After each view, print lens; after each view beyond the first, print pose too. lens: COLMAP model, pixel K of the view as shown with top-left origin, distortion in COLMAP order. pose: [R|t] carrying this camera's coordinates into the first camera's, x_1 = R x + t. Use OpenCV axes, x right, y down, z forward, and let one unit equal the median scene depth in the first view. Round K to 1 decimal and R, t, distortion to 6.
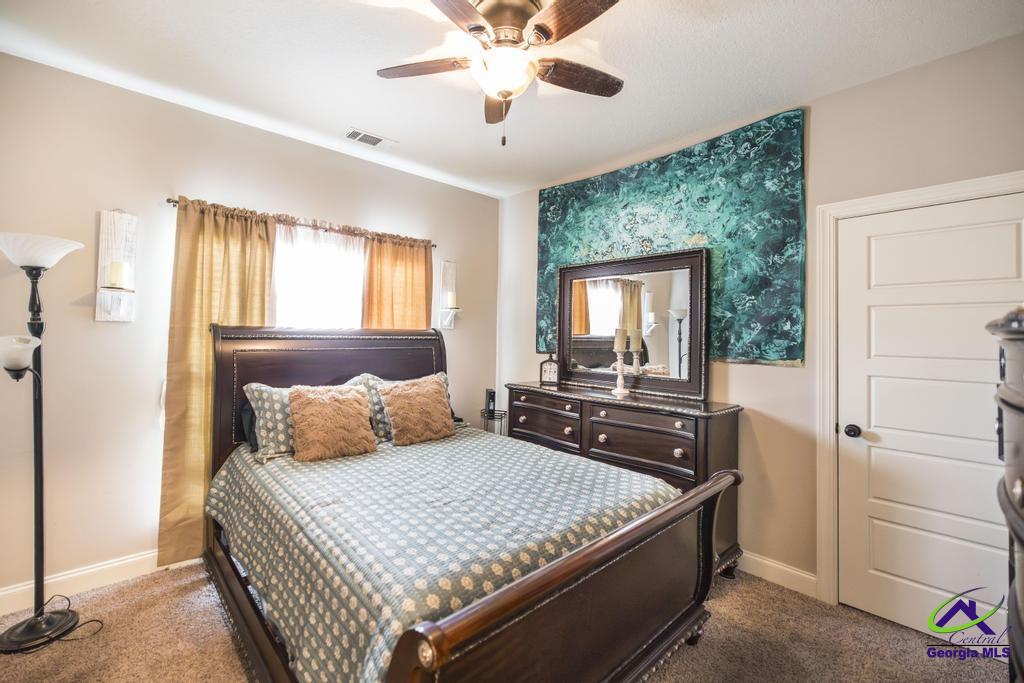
lens RADIAL K [[445.6, 0, 504.1], [0, 445.6, 332.8], [0, 0, 1]] dist [0.000011, -0.000309]
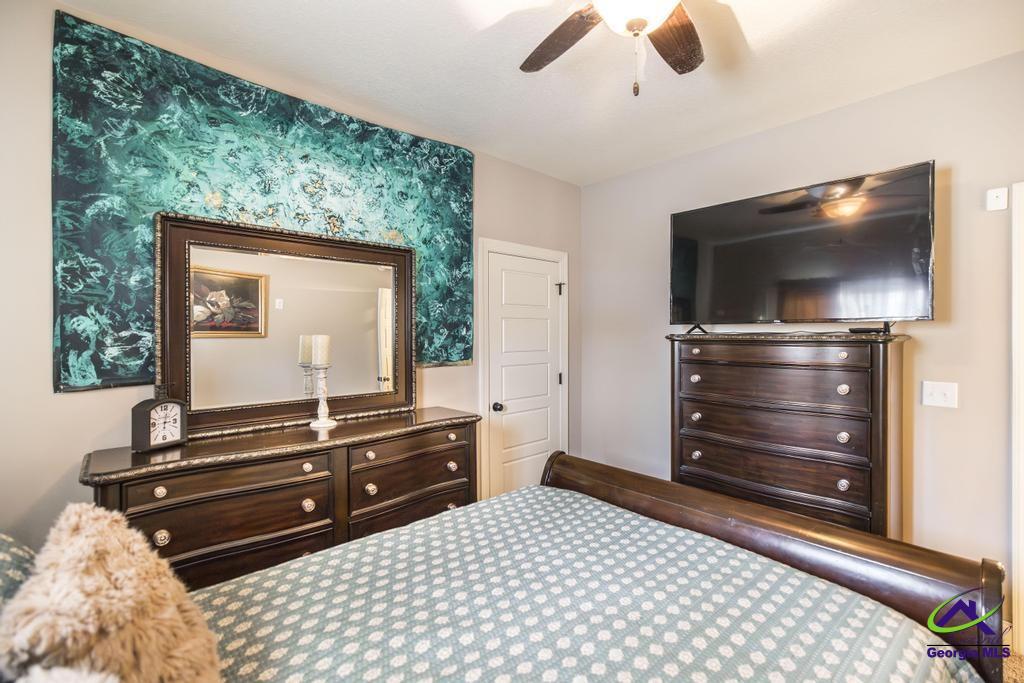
lens RADIAL K [[445.6, 0, 503.1], [0, 445.6, 338.5], [0, 0, 1]] dist [0.000011, -0.000309]
pose [[0.002985, -0.027014, 0.999631, -0.486528], [-0.001587, 0.999634, 0.027019, -0.025460], [-0.999994, -0.001667, 0.002941, 0.785897]]
